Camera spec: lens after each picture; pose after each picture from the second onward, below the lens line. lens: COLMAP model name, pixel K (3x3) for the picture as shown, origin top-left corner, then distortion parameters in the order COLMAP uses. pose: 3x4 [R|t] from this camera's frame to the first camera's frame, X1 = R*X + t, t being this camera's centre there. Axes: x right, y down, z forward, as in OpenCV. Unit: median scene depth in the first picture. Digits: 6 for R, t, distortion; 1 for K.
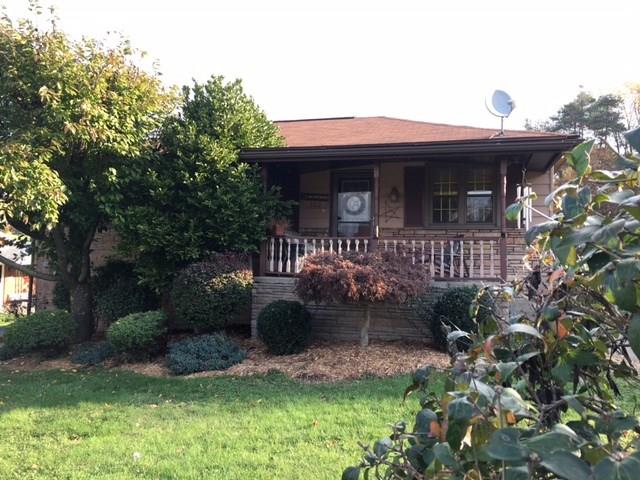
lens RADIAL K [[548.4, 0, 320.0], [0, 548.4, 240.0], [0, 0, 1]] dist [0.055939, -0.009479]
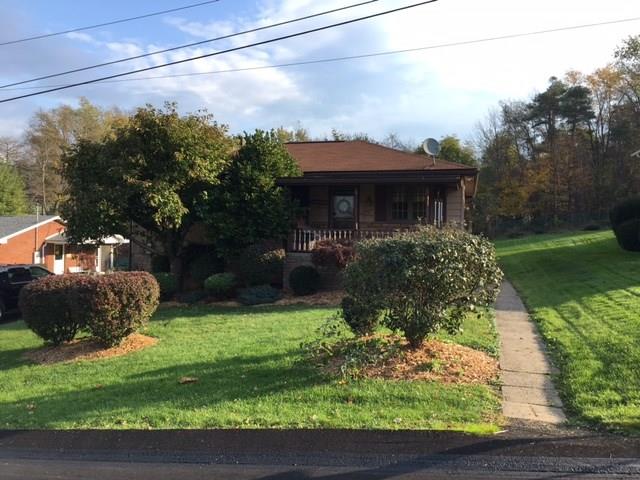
lens RADIAL K [[548.4, 0, 320.0], [0, 548.4, 240.0], [0, 0, 1]] dist [0.055939, -0.009479]
pose [[0.999935, -0.004999, 0.010296, -0.028757], [0.004557, 0.999084, 0.042542, -0.046452], [-0.010499, -0.042492, 0.999042, -0.727663]]
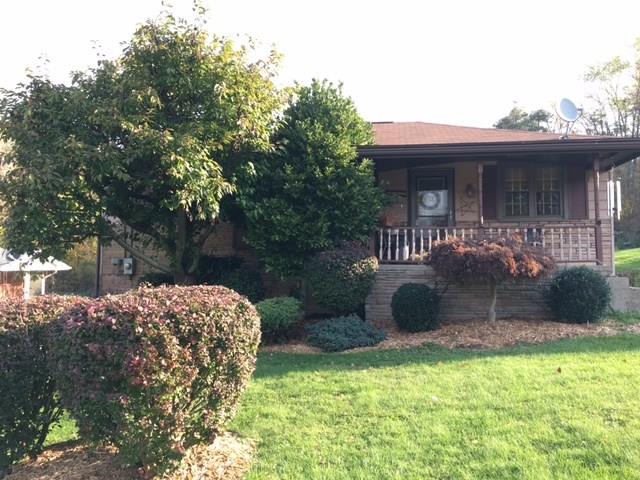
lens RADIAL K [[548.4, 0, 320.0], [0, 548.4, 240.0], [0, 0, 1]] dist [0.055939, -0.009479]
pose [[0.990824, -0.008176, 0.134909, -0.375146], [0.010441, 0.999816, -0.016088, 0.036751], [-0.134752, 0.017349, 0.990727, -0.062113]]
